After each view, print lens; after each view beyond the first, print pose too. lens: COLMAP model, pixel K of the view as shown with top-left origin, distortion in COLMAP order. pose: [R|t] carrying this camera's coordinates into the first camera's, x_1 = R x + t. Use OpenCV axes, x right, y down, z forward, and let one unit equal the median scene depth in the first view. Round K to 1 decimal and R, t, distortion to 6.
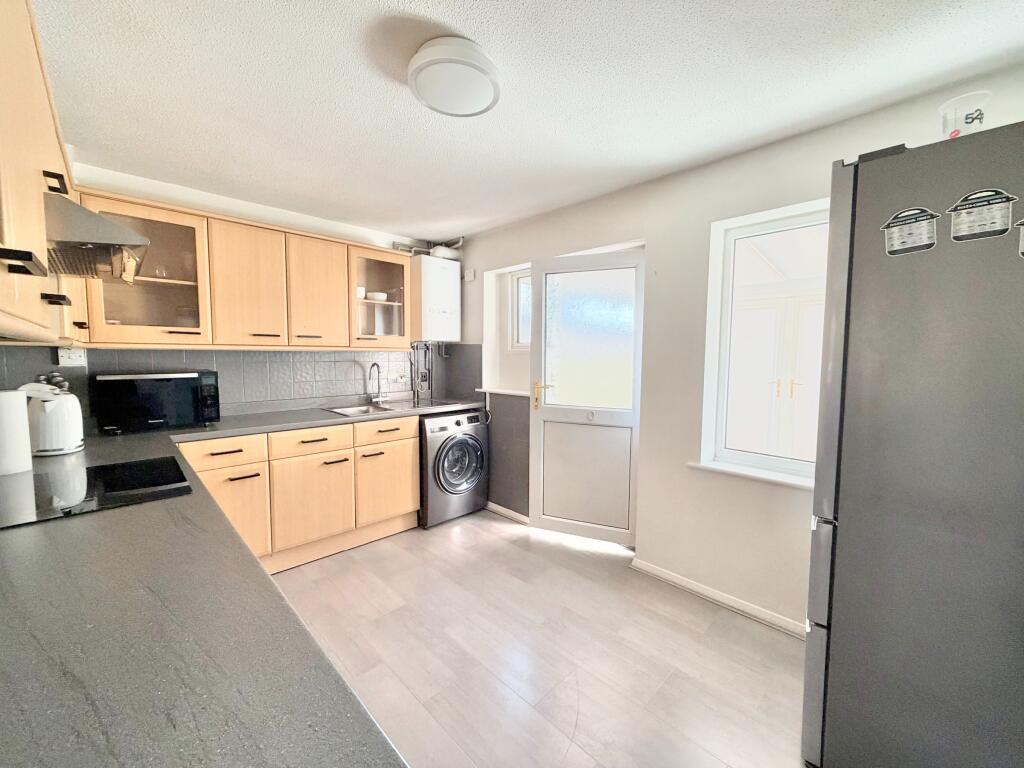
lens RADIAL K [[409.0, 0, 508.4], [0, 409.0, 382.1], [0, 0, 1]] dist [-0.000553, -0.000367]
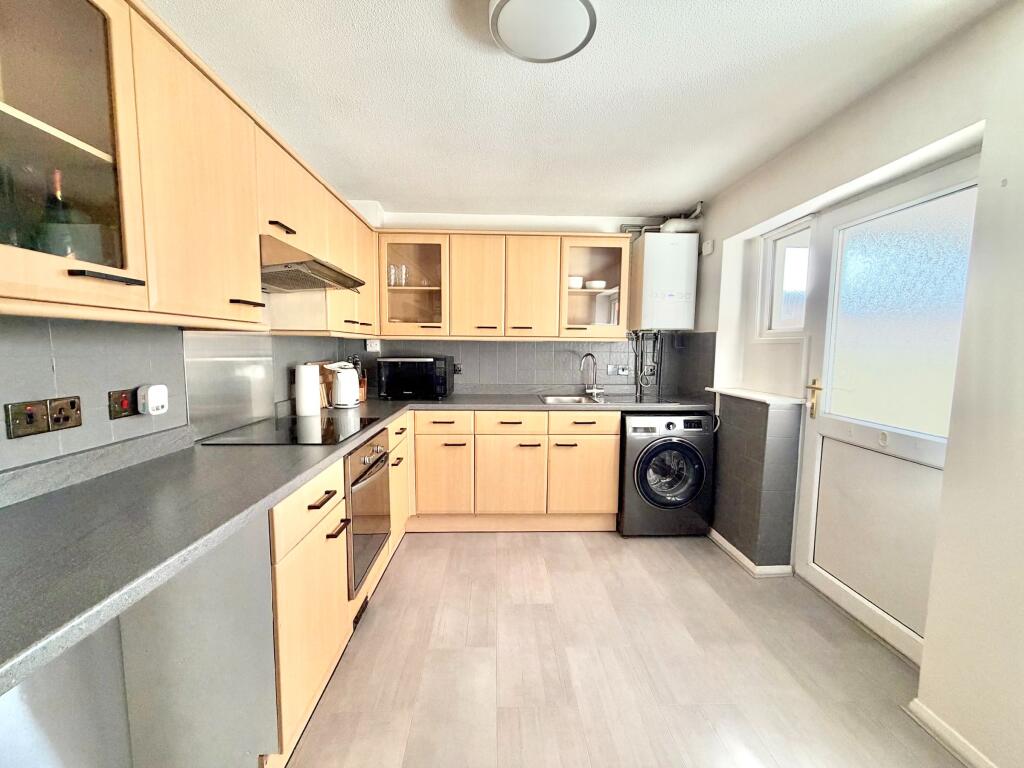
lens RADIAL K [[409.0, 0, 508.4], [0, 409.0, 382.1], [0, 0, 1]] dist [-0.000553, -0.000367]
pose [[0.736559, 0.061225, -0.673597, 0.196261], [-0.050787, 0.998090, 0.035185, -0.002900], [0.674464, 0.008295, 0.738261, 0.148053]]
